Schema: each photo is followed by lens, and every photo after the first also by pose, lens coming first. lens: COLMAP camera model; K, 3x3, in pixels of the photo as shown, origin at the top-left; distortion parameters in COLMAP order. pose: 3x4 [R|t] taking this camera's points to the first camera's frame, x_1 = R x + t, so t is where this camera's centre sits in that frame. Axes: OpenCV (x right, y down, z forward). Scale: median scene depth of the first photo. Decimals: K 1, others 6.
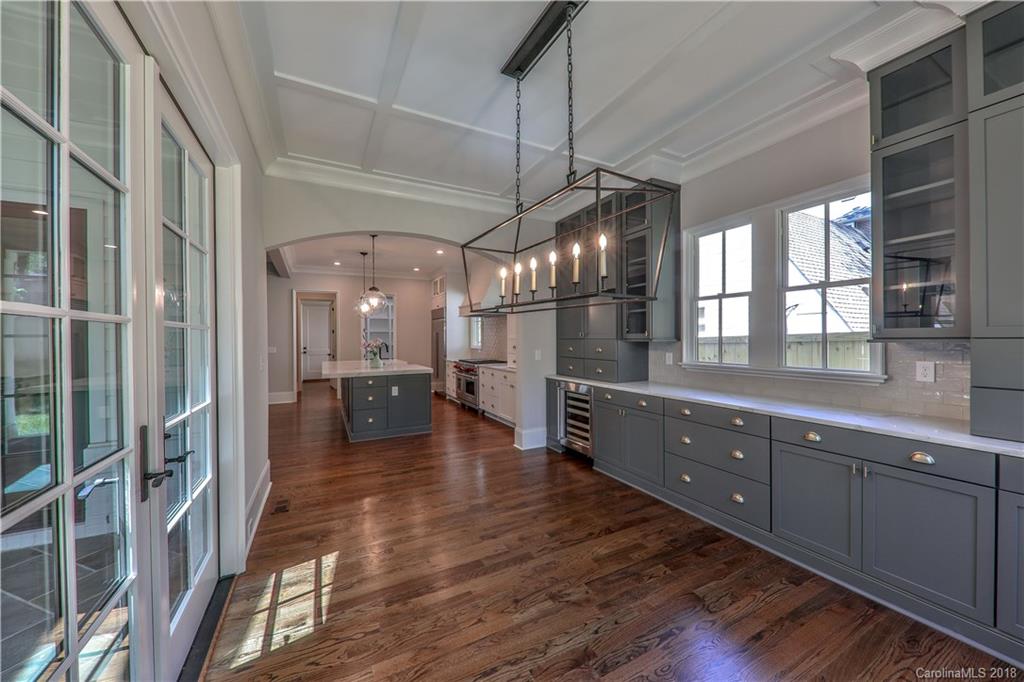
lens RADIAL K [[378.2, 0, 513.2], [0, 378.2, 339.8], [0, 0, 1]] dist [0.014719, -0.000070]
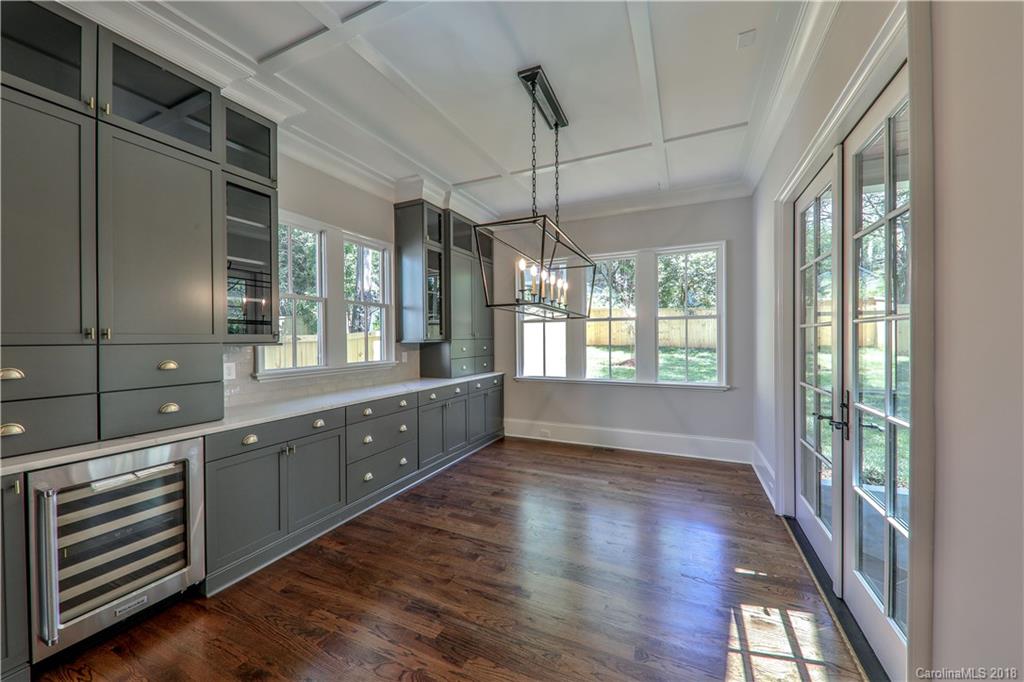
lens RADIAL K [[378.2, 0, 513.2], [0, 378.2, 339.8], [0, 0, 1]] dist [0.014719, -0.000070]
pose [[-0.615891, 0.005857, 0.787810, -0.713930], [0.013212, 0.999909, 0.002895, -0.004245], [-0.787721, 0.012191, -0.615912, 1.573115]]
